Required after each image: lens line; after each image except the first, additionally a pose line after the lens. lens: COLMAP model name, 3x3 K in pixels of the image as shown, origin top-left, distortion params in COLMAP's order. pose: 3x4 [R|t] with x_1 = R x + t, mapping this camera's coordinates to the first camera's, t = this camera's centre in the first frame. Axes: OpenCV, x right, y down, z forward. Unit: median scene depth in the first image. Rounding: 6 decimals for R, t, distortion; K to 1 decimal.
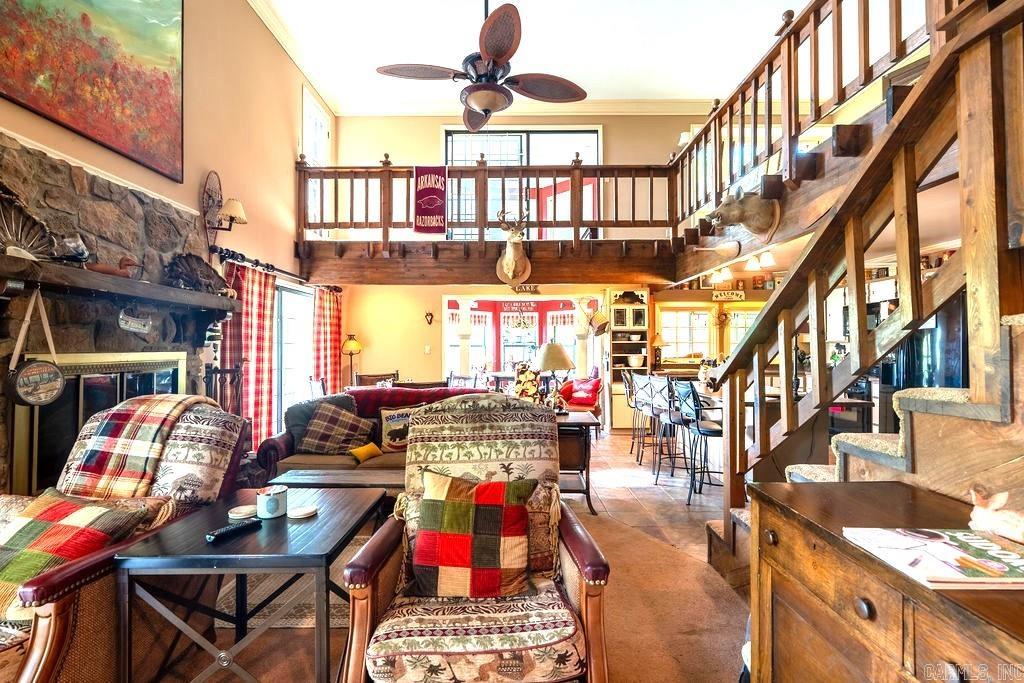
lens RADIAL K [[455.5, 0, 508.3], [0, 455.5, 340.9], [0, 0, 1]] dist [-0.002767, 0.001705]
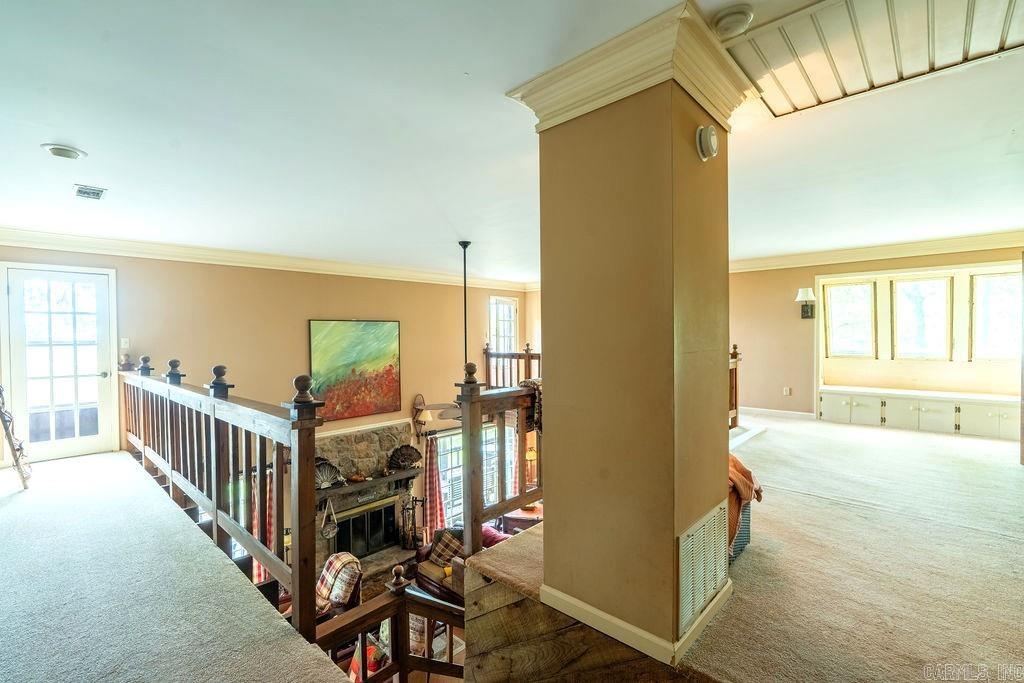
lens RADIAL K [[455.5, 0, 509.4], [0, 455.5, 341.7], [0, 0, 1]] dist [-0.002767, 0.001705]
pose [[0.732911, 0.005150, -0.680305, 1.235486], [0.017335, 0.999505, 0.026242, -0.817235], [0.680103, -0.031026, 0.732459, -0.210413]]
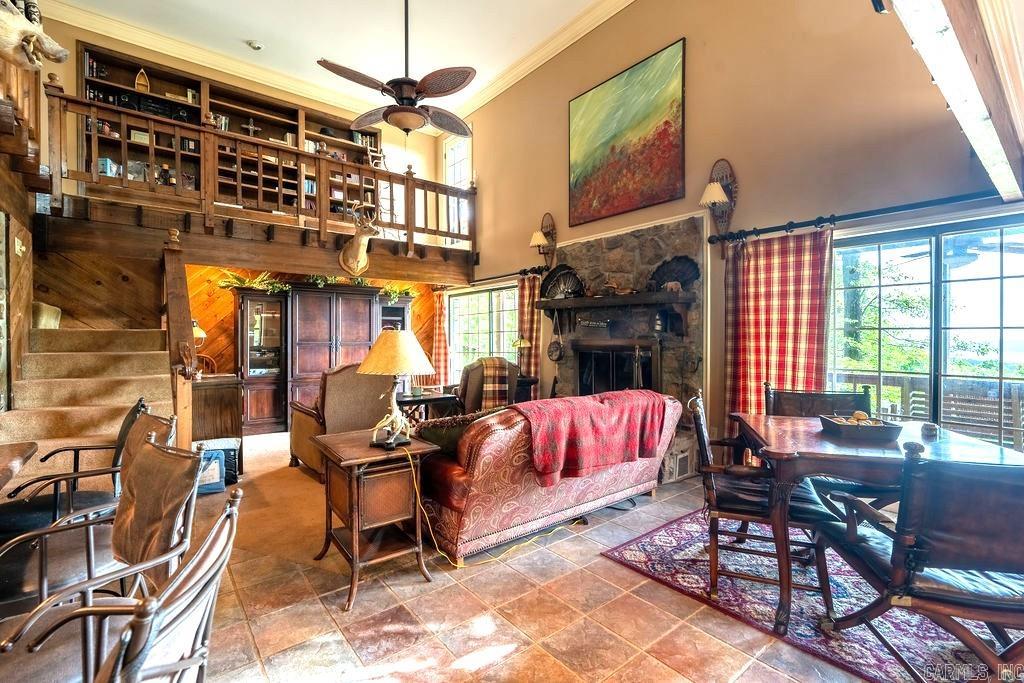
lens RADIAL K [[455.5, 0, 517.4], [0, 455.5, 337.4], [0, 0, 1]] dist [-0.002767, 0.001705]
pose [[-0.768730, -0.008132, -0.639521, 0.412692], [0.001778, 0.999888, -0.014852, 0.037106], [0.639571, -0.012554, -0.768630, 1.872502]]
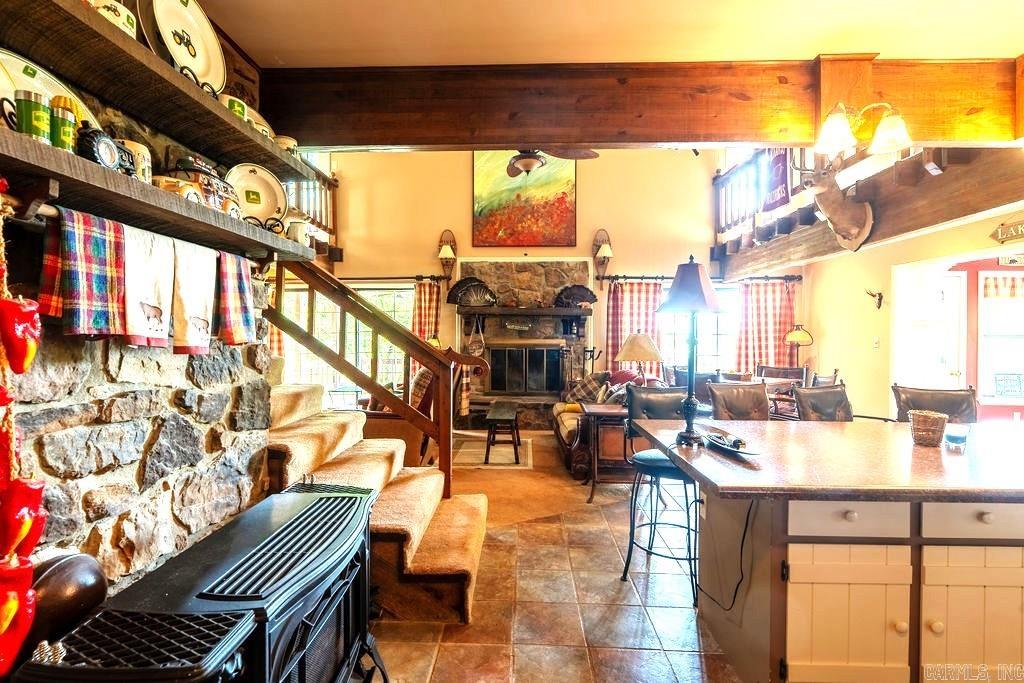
lens RADIAL K [[455.5, 0, 509.7], [0, 455.5, 333.8], [0, 0, 1]] dist [-0.002767, 0.001705]
pose [[-0.019789, 0.000496, -0.999804, 1.255538], [0.008889, 0.999960, 0.000320, -0.002654], [0.999765, -0.008881, -0.019792, 0.888975]]
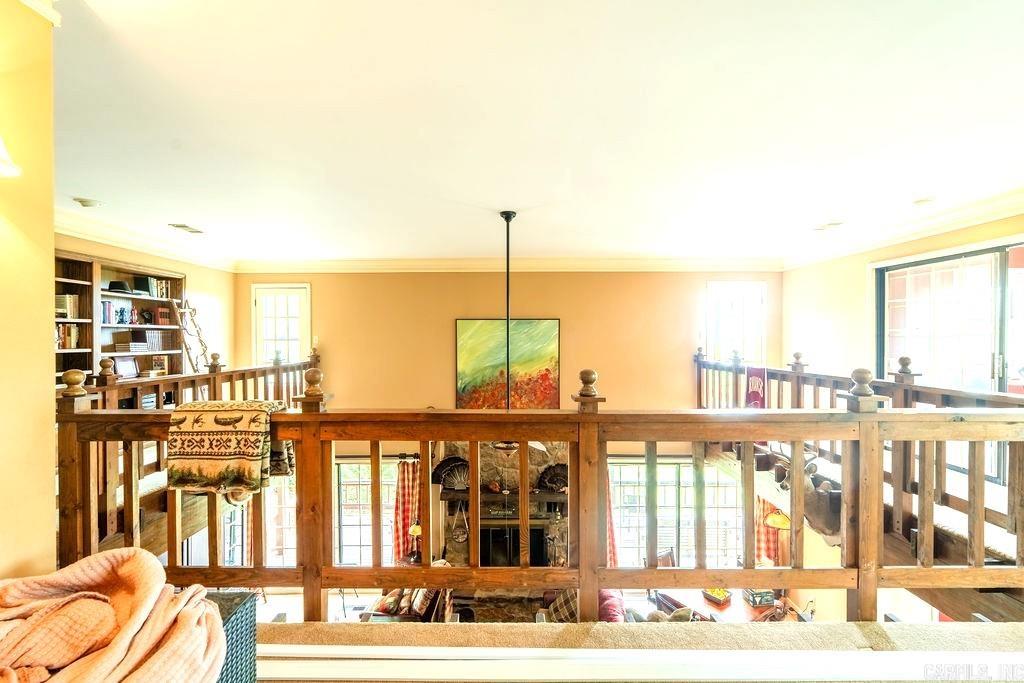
lens RADIAL K [[455.5, 0, 514.1], [0, 455.5, 341.0], [0, 0, 1]] dist [-0.002767, 0.001705]
pose [[0.009367, 0.013492, -0.999865, 1.246995], [0.013226, 0.999820, 0.013615, -0.803347], [0.999869, -0.013352, 0.009187, 0.932033]]
